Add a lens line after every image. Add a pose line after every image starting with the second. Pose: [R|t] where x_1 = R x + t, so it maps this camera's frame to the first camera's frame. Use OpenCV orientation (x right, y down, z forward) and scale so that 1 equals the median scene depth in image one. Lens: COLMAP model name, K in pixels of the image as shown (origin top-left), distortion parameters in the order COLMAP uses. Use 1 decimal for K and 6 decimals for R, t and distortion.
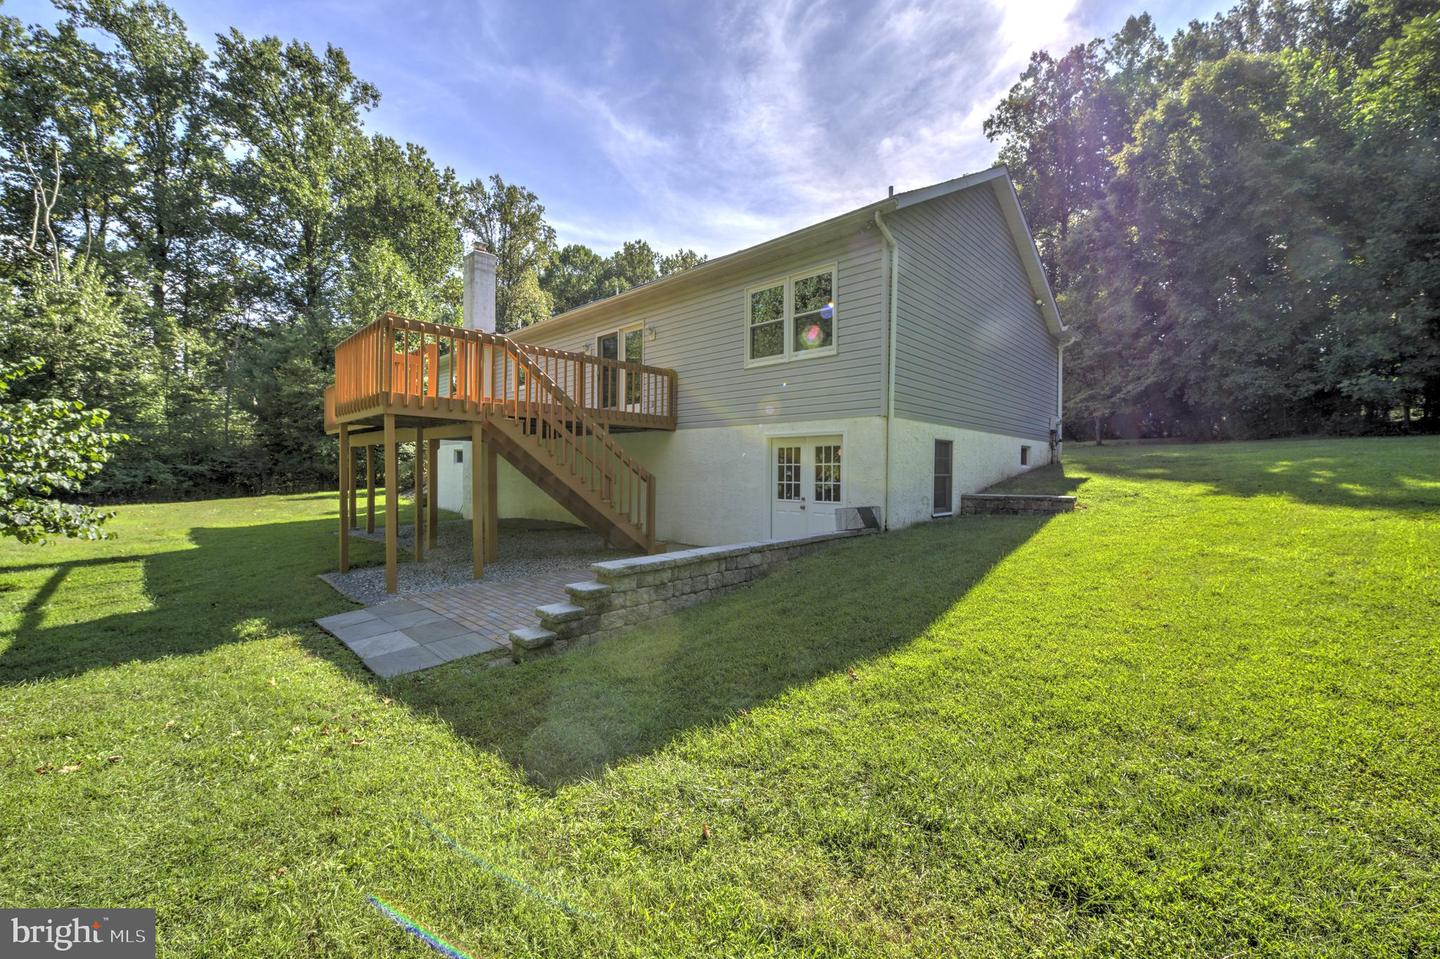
lens RADIAL K [[569.0, 0, 730.7], [0, 569.0, 478.3], [0, 0, 1]] dist [-0.002192, -0.011359]
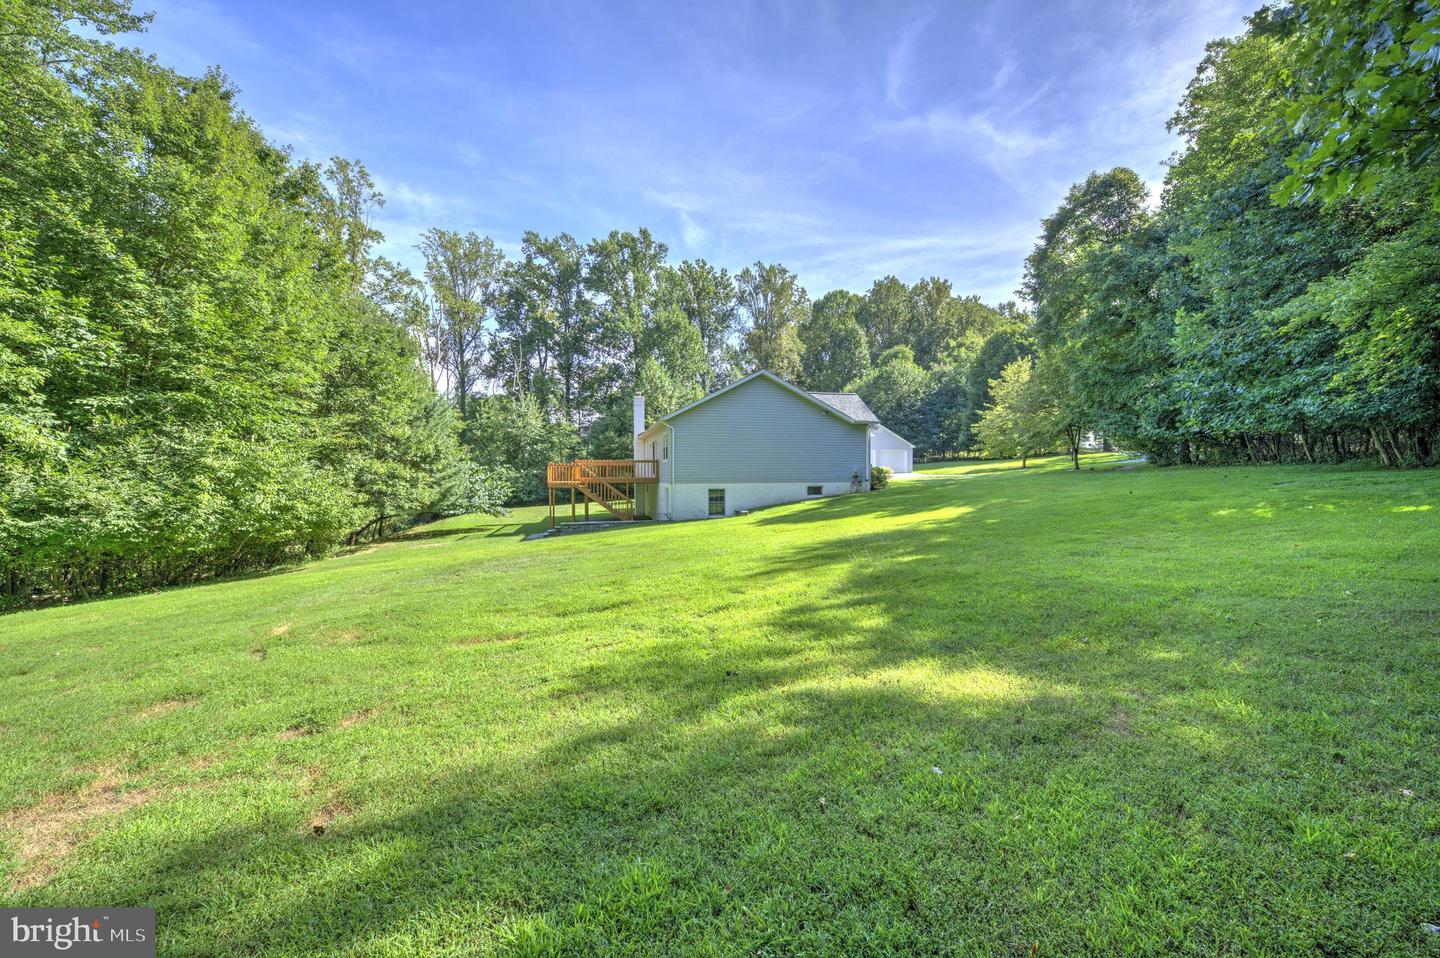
lens RADIAL K [[570.6, 0, 728.5], [0, 570.6, 476.8], [0, 0, 1]] dist [-0.017938, -0.001263]
pose [[0.838807, -0.012673, -0.544282, 0.383815], [0.008077, 0.999909, -0.010835, -0.019203], [0.544370, 0.004692, 0.838832, -0.247193]]
